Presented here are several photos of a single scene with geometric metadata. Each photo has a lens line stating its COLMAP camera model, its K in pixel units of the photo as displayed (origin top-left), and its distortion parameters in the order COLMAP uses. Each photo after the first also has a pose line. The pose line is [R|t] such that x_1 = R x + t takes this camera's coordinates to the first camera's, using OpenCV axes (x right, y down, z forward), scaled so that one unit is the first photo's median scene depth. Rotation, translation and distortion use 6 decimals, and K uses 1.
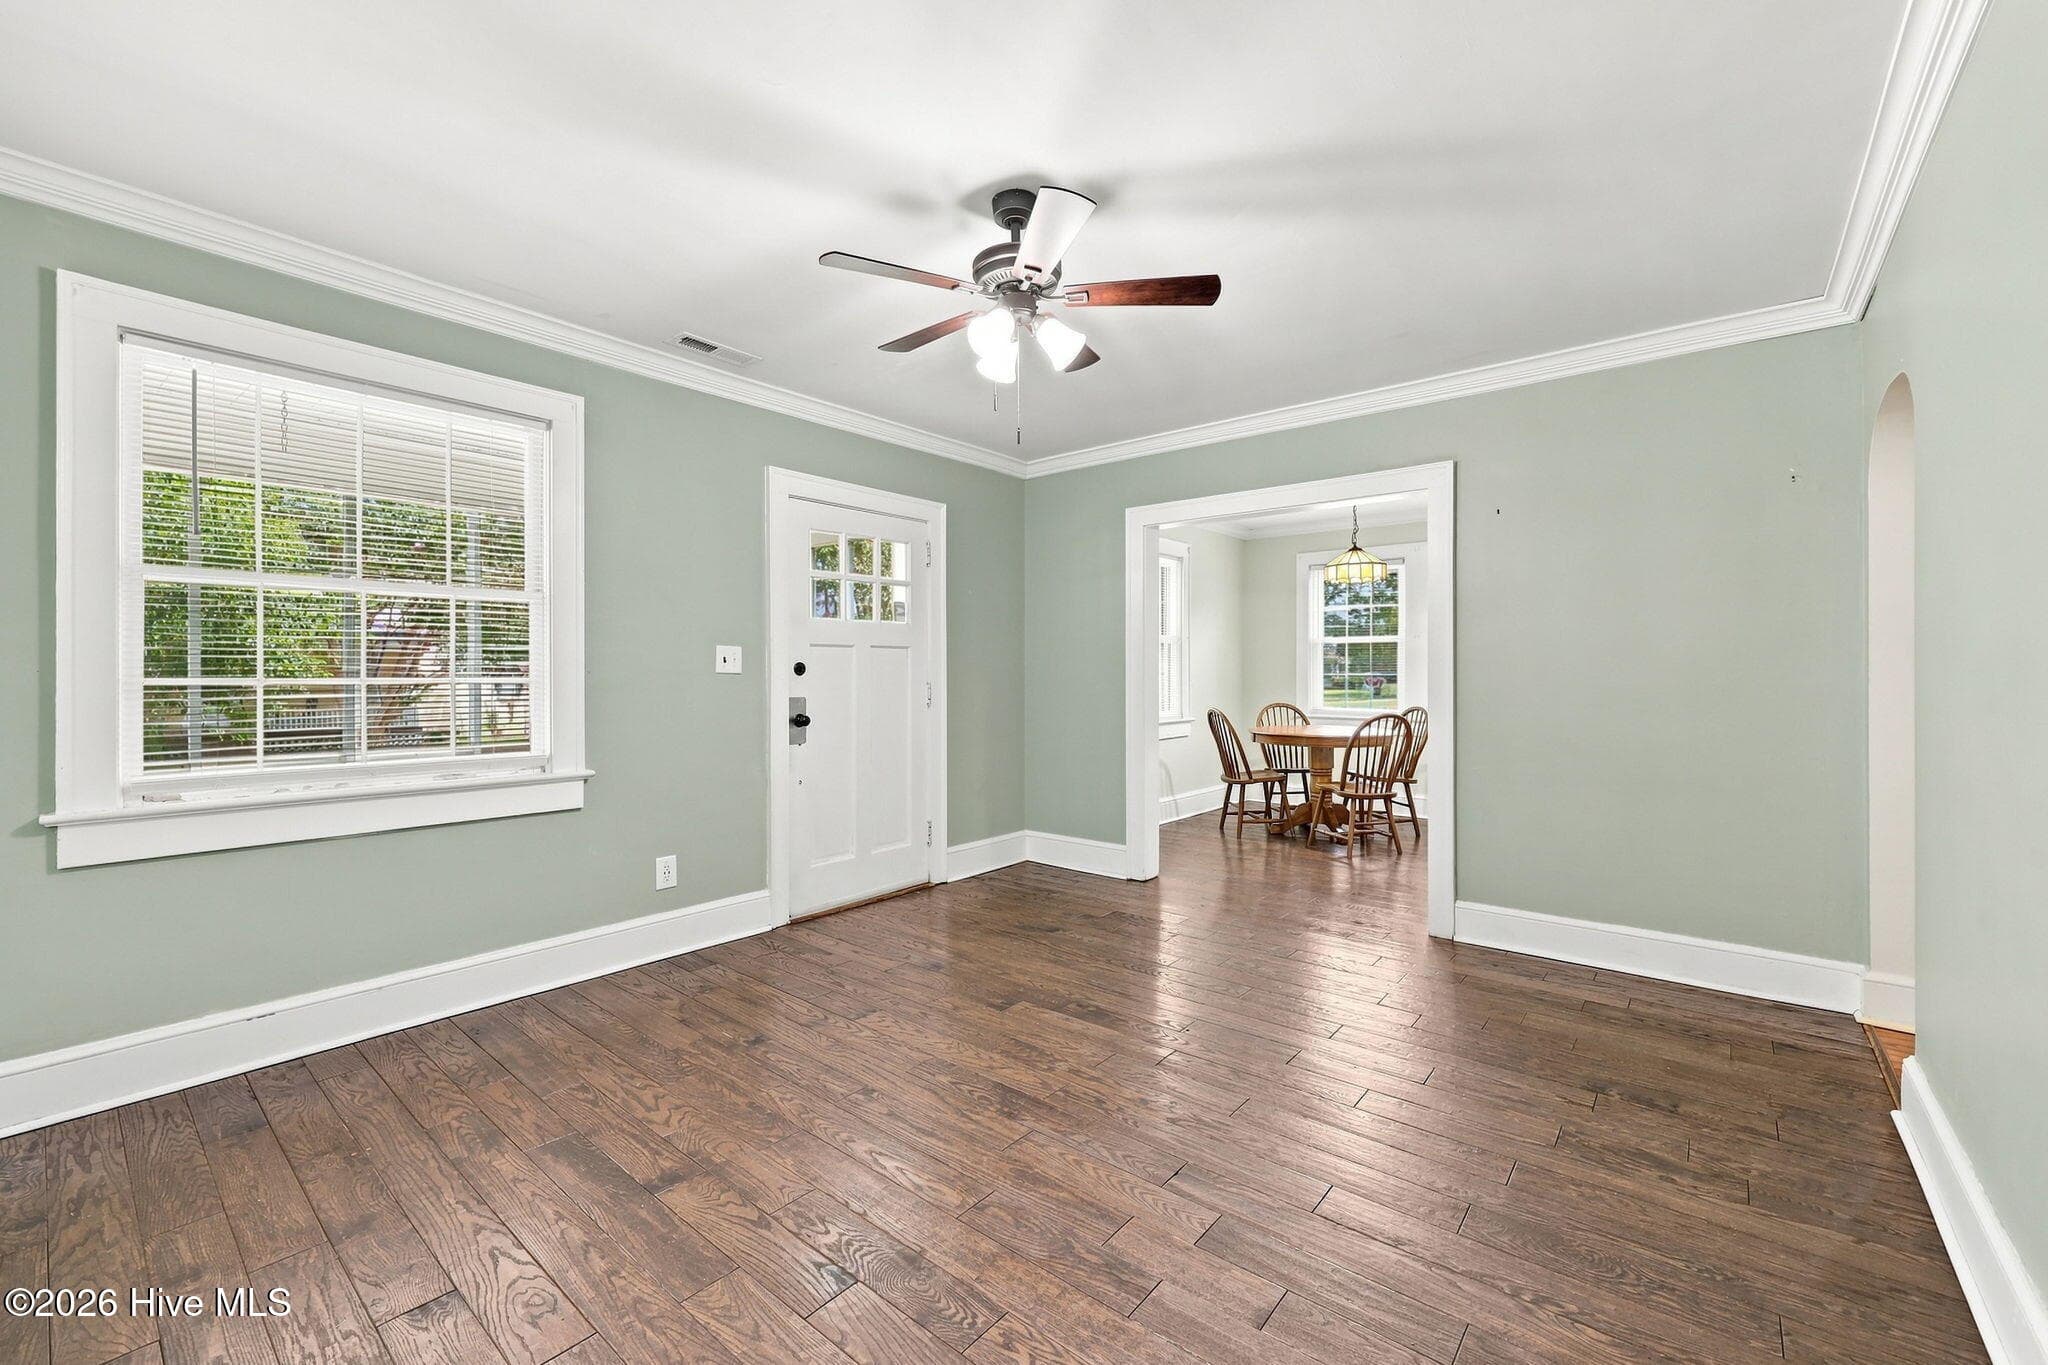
lens RADIAL K [[825.3, 0, 1028.6], [0, 825.3, 673.0], [0, 0, 1]] dist [-0.001070, 0.000053]
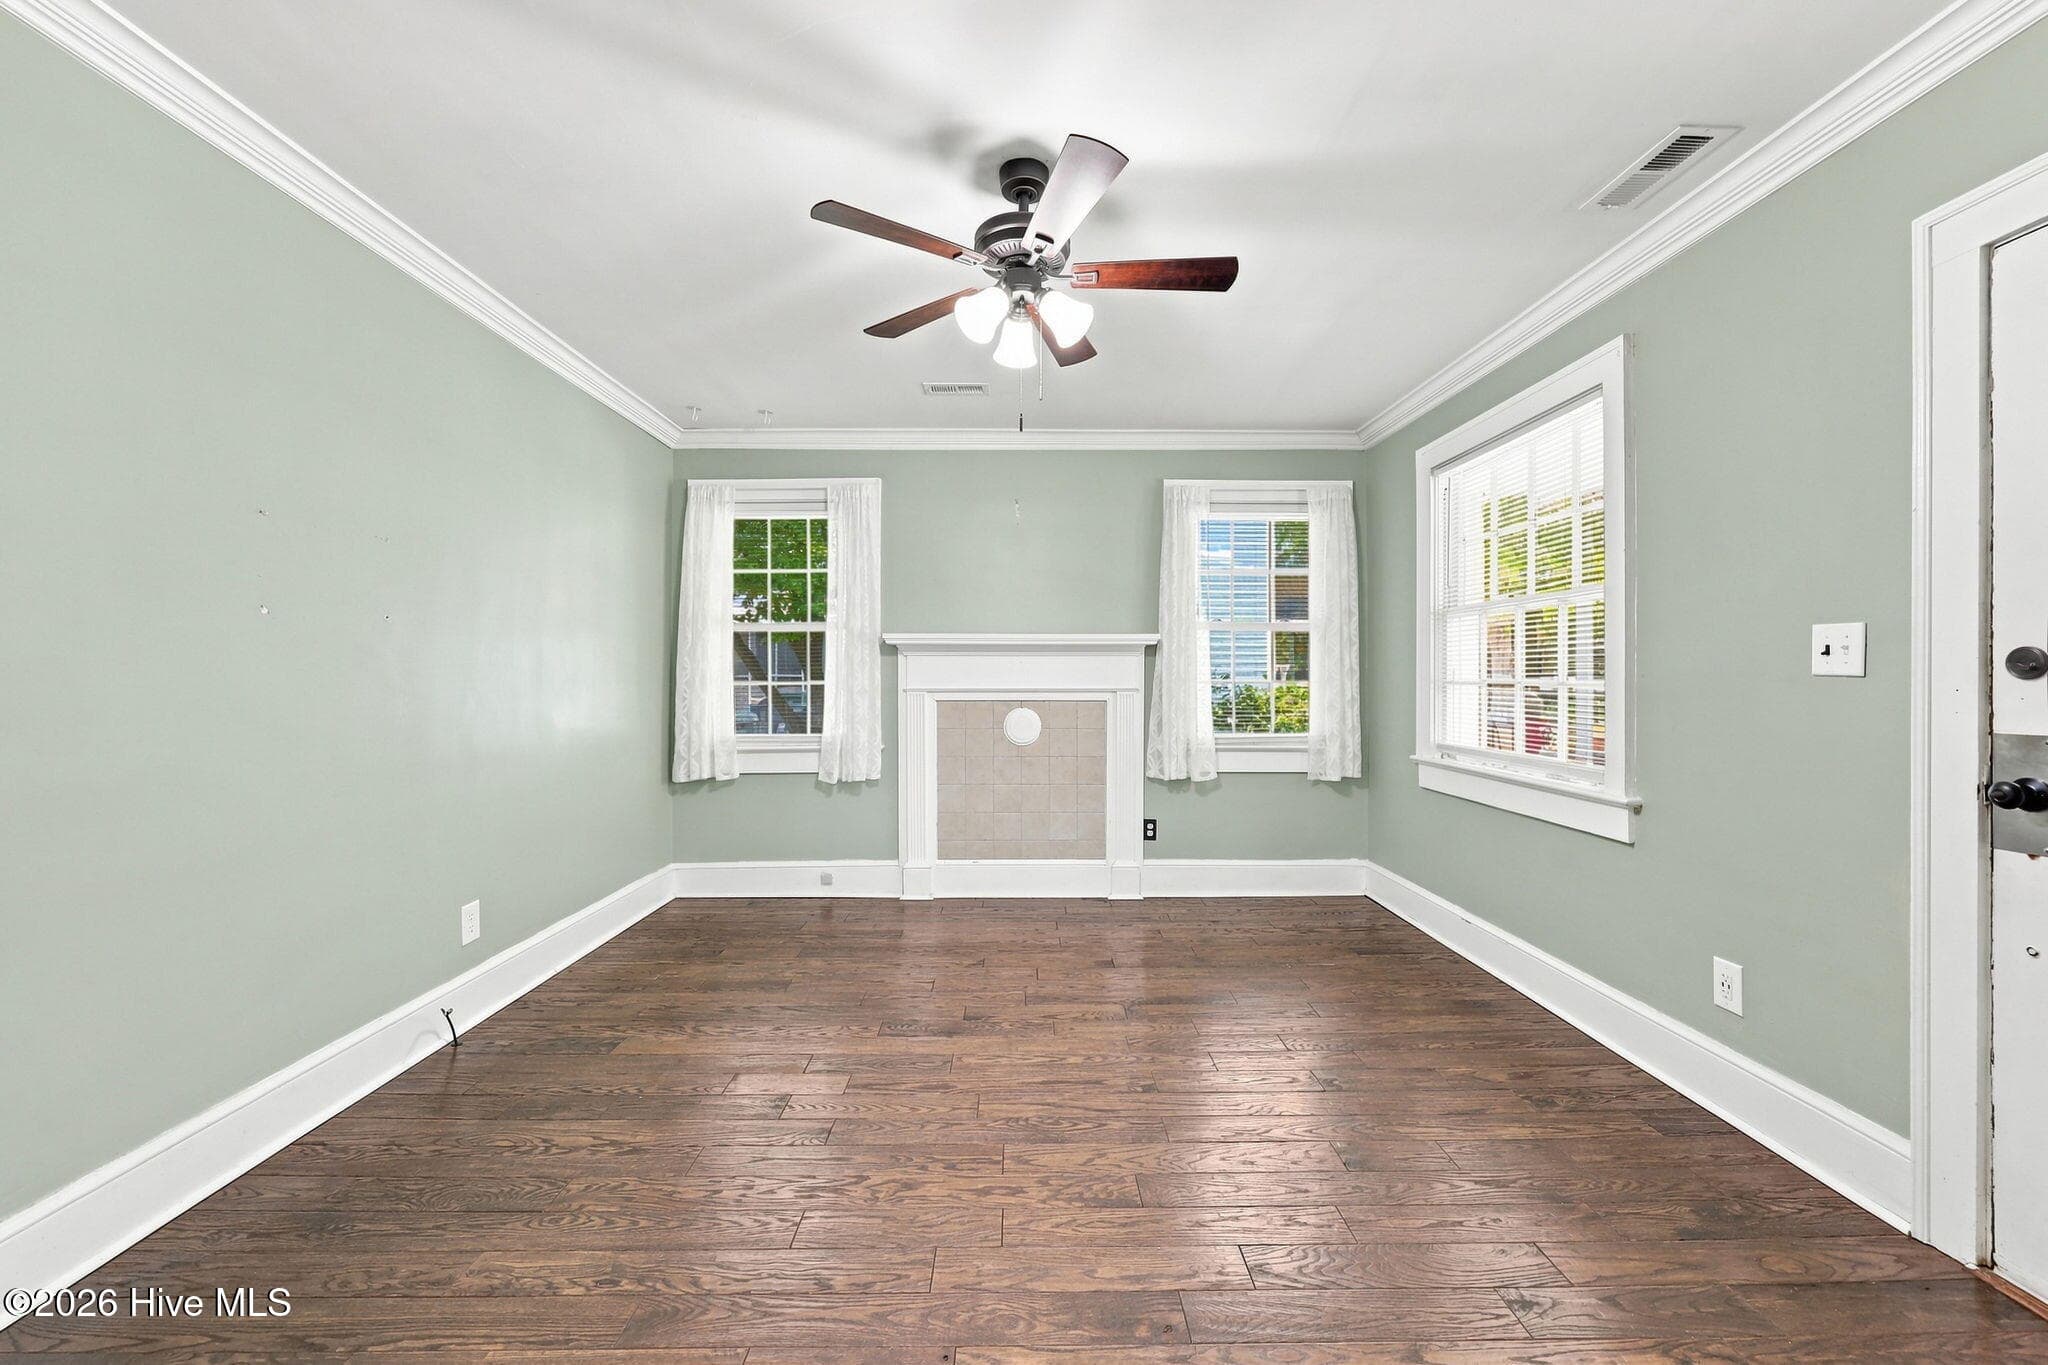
lens RADIAL K [[825.3, 0, 1028.6], [0, 825.3, 673.0], [0, 0, 1]] dist [-0.001070, 0.000053]
pose [[-0.758647, -0.001582, -0.651500, 0.554772], [0.002225, 0.999985, -0.005018, 0.000182], [0.651498, -0.005257, -0.758632, 1.604774]]
